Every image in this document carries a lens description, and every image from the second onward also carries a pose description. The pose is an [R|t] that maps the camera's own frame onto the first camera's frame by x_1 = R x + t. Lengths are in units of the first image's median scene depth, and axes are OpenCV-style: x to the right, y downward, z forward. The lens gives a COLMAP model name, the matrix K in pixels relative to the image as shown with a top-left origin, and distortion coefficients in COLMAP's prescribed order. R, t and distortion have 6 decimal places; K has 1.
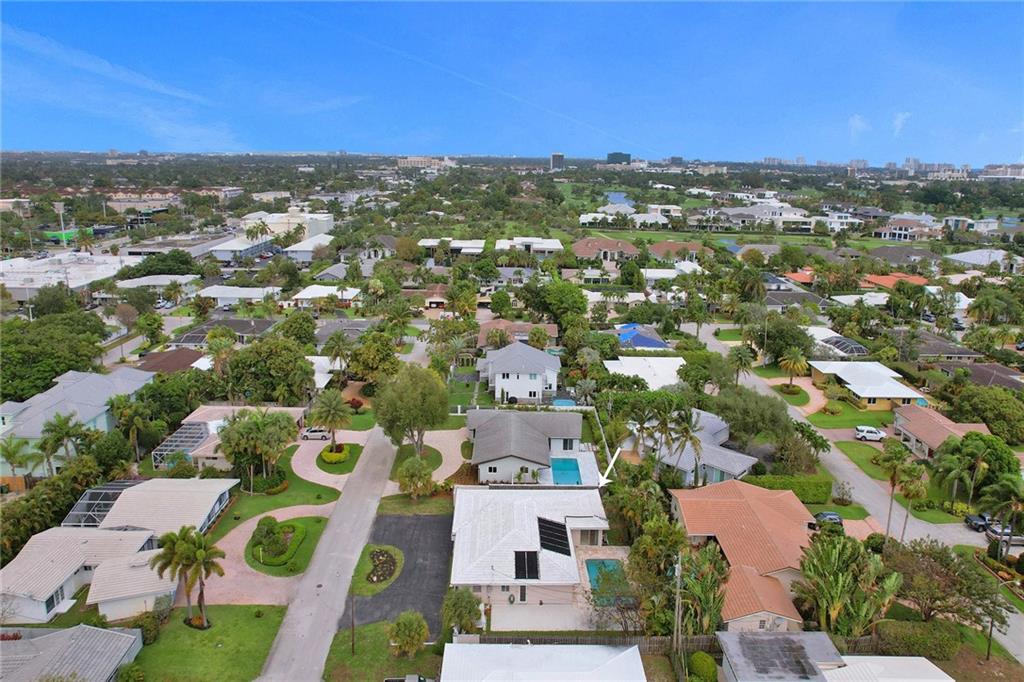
lens RADIAL K [[639.2, 0, 512.0], [0, 639.2, 341.0], [0, 0, 1]] dist [-0.069260, 0.055467]
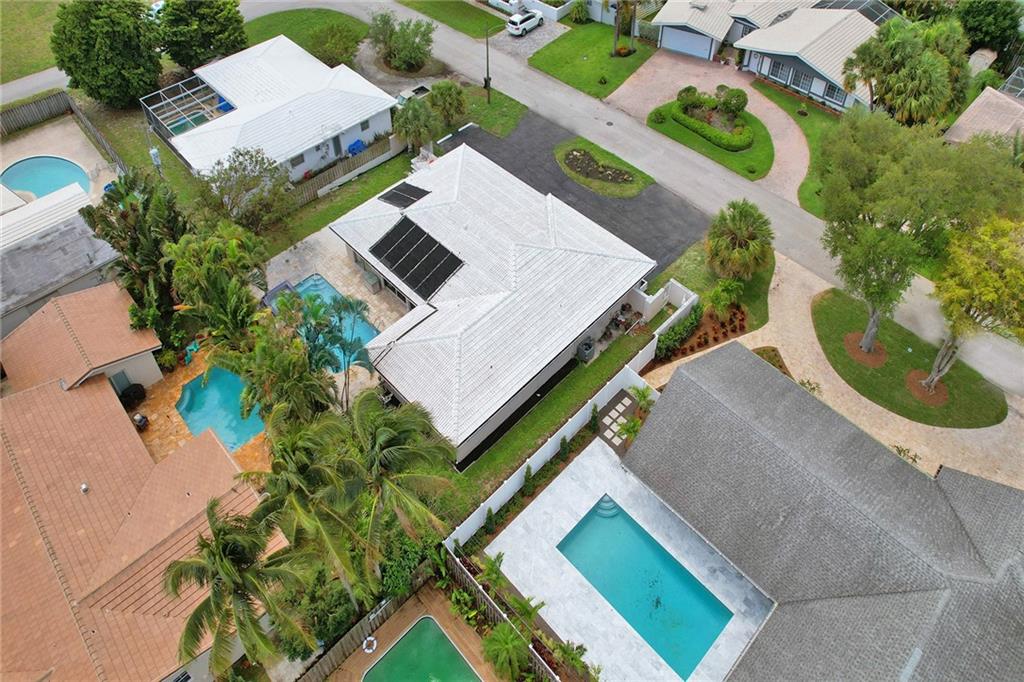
lens RADIAL K [[631.4, 0, 506.0], [0, 631.4, 230.5], [0, 0, 1]] dist [-0.081985, 0.077943]
pose [[-0.727761, 0.489596, -0.480272, 0.232961], [-0.196351, 0.522225, 0.829896, -0.182707], [0.657123, 0.698267, -0.283922, 1.018486]]
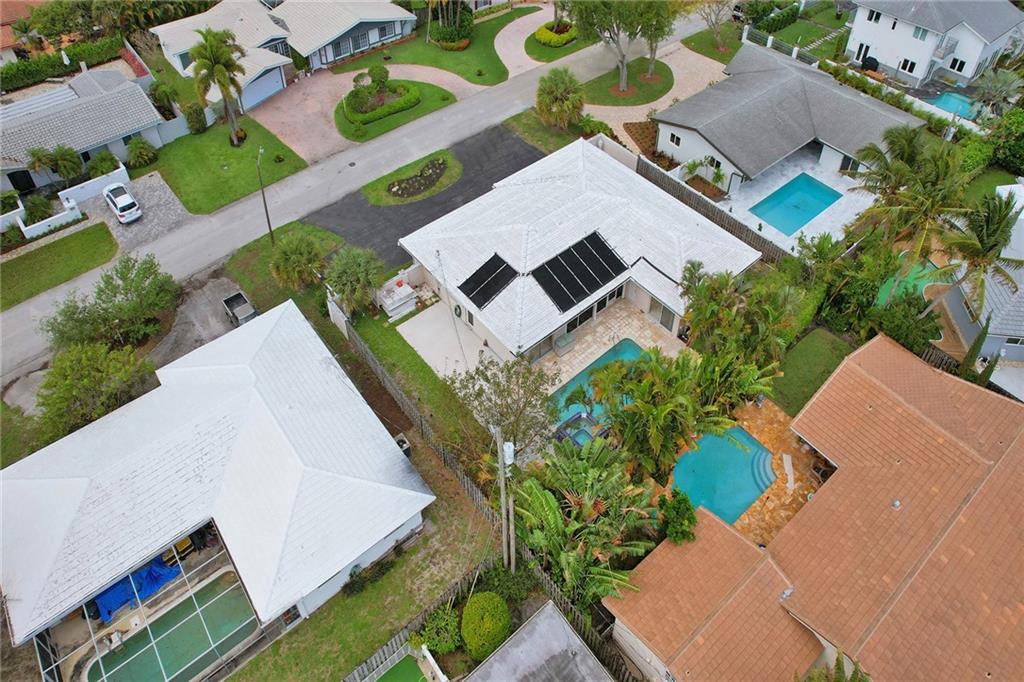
lens RADIAL K [[633.9, 0, 508.6], [0, 633.9, 250.2], [0, 0, 1]] dist [-0.076634, 0.067329]
pose [[0.622499, 0.545966, -0.560728, 0.294607], [-0.208043, 0.806136, 0.553951, -0.023346], [0.754462, -0.228179, 0.615404, 0.491873]]
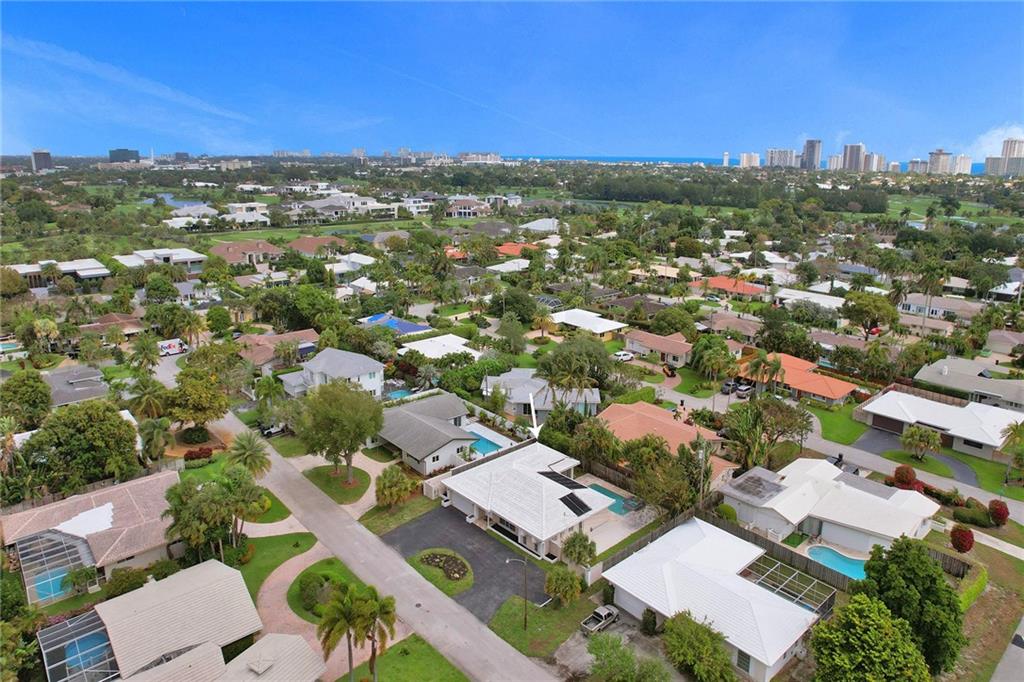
lens RADIAL K [[630.6, 0, 510.2], [0, 630.6, 361.4], [0, 0, 1]] dist [-0.084794, 0.061231]
pose [[0.752248, -0.215957, 0.622484, -0.580892], [0.187466, 0.975864, 0.112008, -0.050737], [-0.631649, 0.032437, 0.774576, 0.121488]]
